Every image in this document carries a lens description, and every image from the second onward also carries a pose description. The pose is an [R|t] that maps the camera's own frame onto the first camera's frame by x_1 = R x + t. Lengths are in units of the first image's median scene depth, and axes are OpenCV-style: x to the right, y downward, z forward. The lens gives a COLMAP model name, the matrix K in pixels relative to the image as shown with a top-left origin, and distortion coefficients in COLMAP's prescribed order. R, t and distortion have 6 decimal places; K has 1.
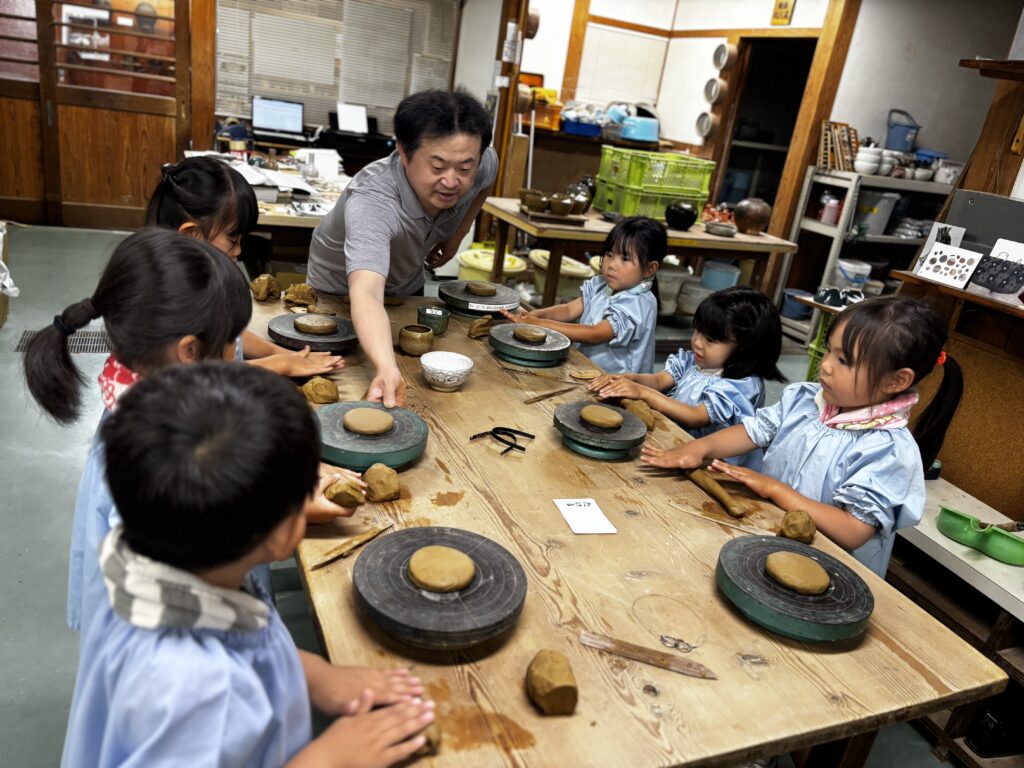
lens RADIAL K [[783.3, 0, 507.2], [0, 783.3, 383.6], [0, 0, 1]] dist [0.022021, -0.032814]
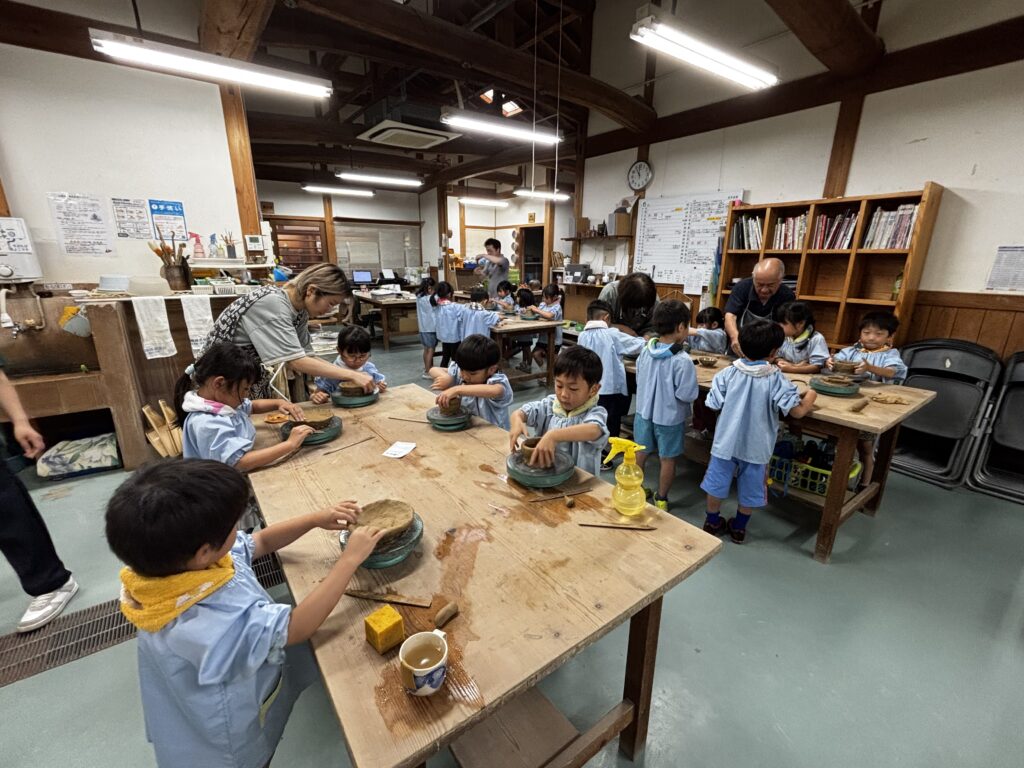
lens RADIAL K [[440.8, 0, 512.0], [0, 440.8, 387.2], [0, 0, 1]] dist [-0.000707, 0.001467]
pose [[0.964482, -0.190130, 0.183374, -0.151086], [0.199358, 0.979367, -0.033103, 0.196398], [-0.173296, 0.068484, 0.982486, -0.589942]]
